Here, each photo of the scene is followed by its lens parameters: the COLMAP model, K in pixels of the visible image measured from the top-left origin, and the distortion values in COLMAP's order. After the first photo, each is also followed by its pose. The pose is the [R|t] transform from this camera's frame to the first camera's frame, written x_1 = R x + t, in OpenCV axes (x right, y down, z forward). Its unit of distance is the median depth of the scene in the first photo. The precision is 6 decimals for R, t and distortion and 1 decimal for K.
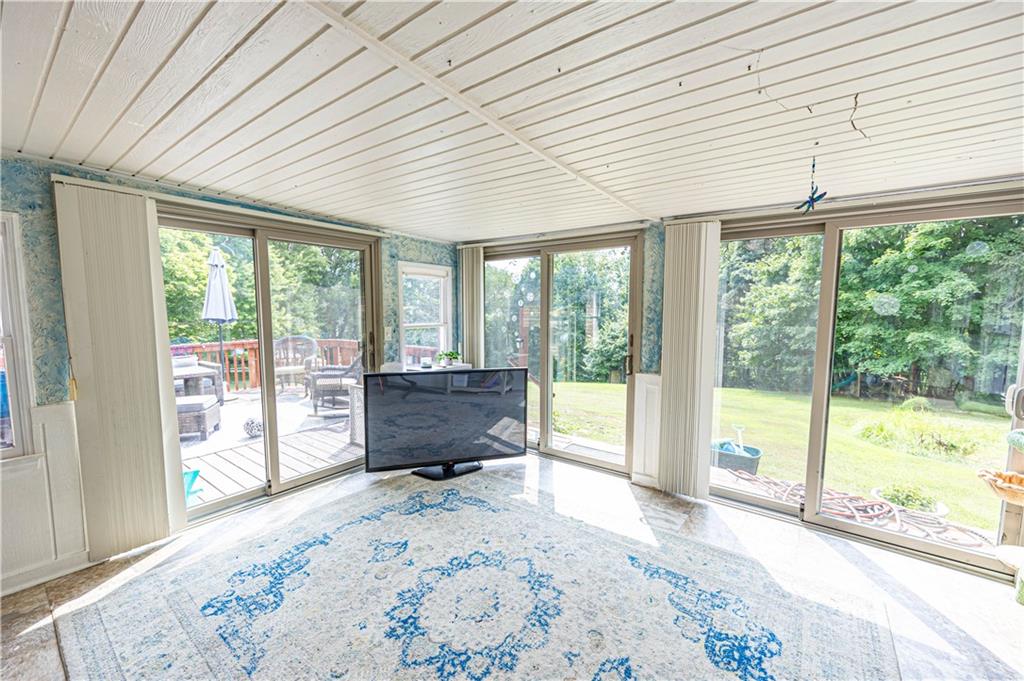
lens RADIAL K [[394.0, 0, 510.9], [0, 394.0, 344.1], [0, 0, 1]] dist [-0.001391, -0.000100]
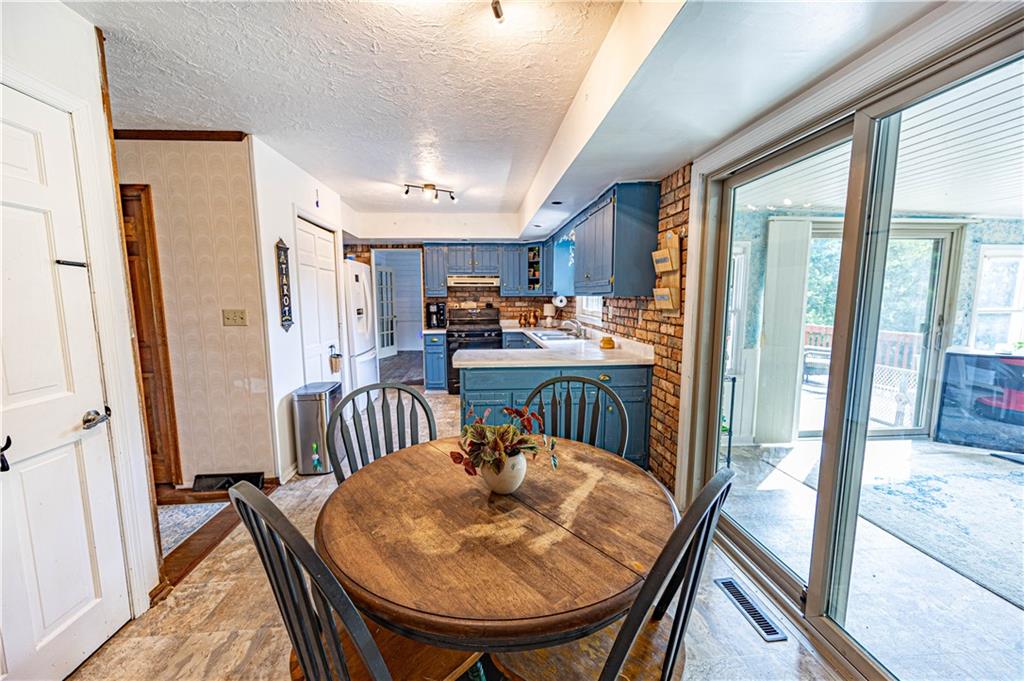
lens RADIAL K [[394.0, 0, 510.9], [0, 394.0, 344.1], [0, 0, 1]] dist [-0.001391, -0.000100]
pose [[0.669148, 0.087244, -0.737990, -0.339939], [-0.060246, 0.996184, 0.063142, 0.050319], [0.740683, 0.002209, 0.671851, -0.574461]]
